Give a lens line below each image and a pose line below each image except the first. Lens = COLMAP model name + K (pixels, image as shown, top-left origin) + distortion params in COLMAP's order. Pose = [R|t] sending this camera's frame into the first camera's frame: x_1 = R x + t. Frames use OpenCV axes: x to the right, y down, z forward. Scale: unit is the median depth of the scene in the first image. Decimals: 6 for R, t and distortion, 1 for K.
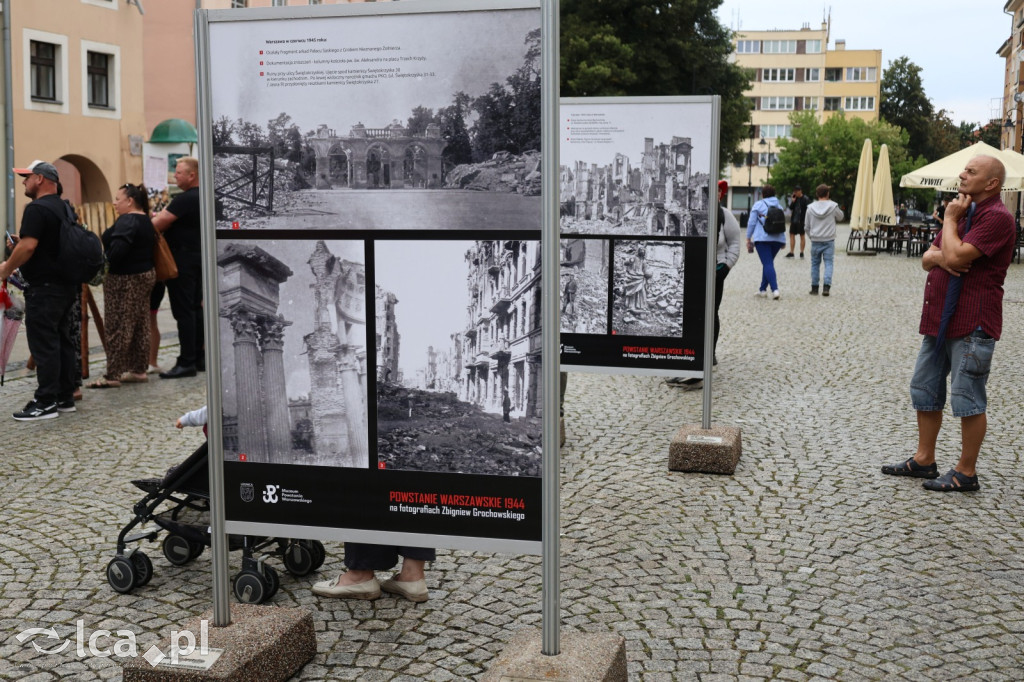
lens RADIAL K [[1276.4, 0, 512.0], [0, 1276.4, 341.0], [0, 0, 1]] dist [0.043175, -0.033804]
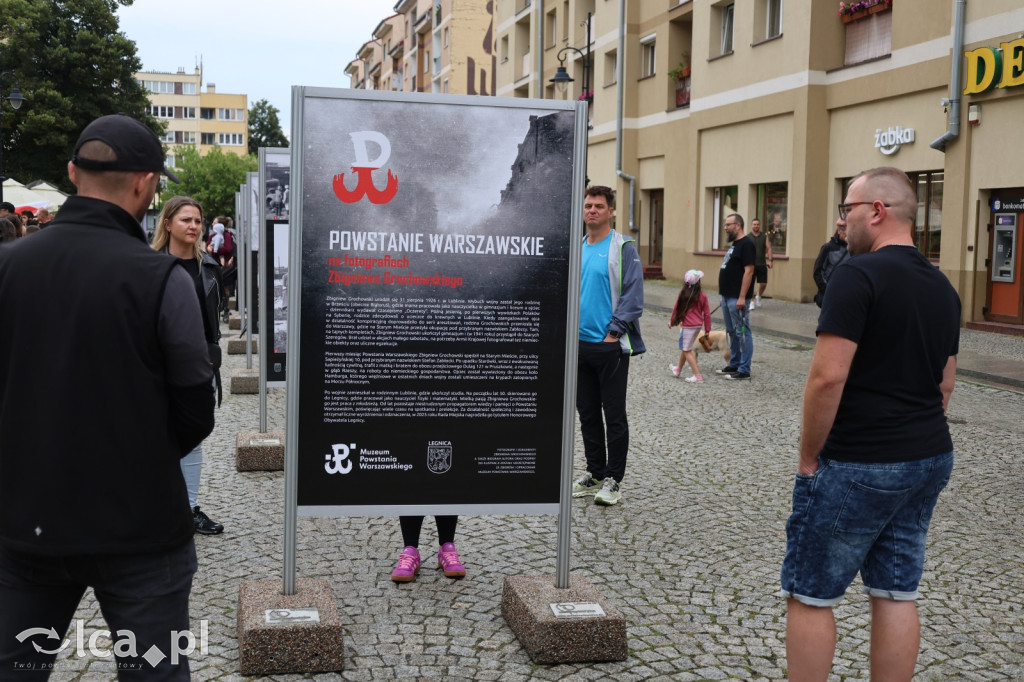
lens RADIAL K [[1276.4, 0, 512.0], [0, 1276.4, 341.0], [0, 0, 1]] dist [0.043175, -0.033804]
pose [[0.880662, -0.044971, 0.471606, -0.138161], [0.052148, 0.998637, -0.002152, 0.032674], [-0.470866, 0.026488, 0.881807, -0.324353]]
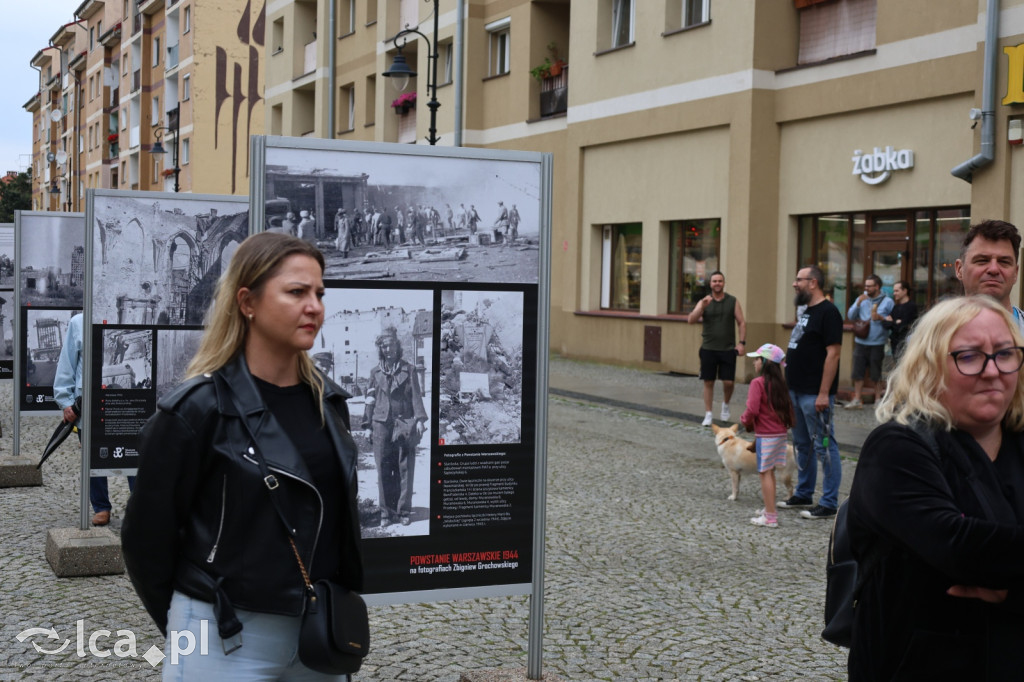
lens RADIAL K [[1613.5, 0, 512.0], [0, 1613.5, 341.0], [0, 0, 1]] dist [-0.009354, 0.266244]
pose [[0.786105, -0.021538, 0.617717, -0.139499], [0.057879, 0.997566, -0.038874, 0.023217], [-0.615377, 0.066312, 0.785439, -0.249319]]
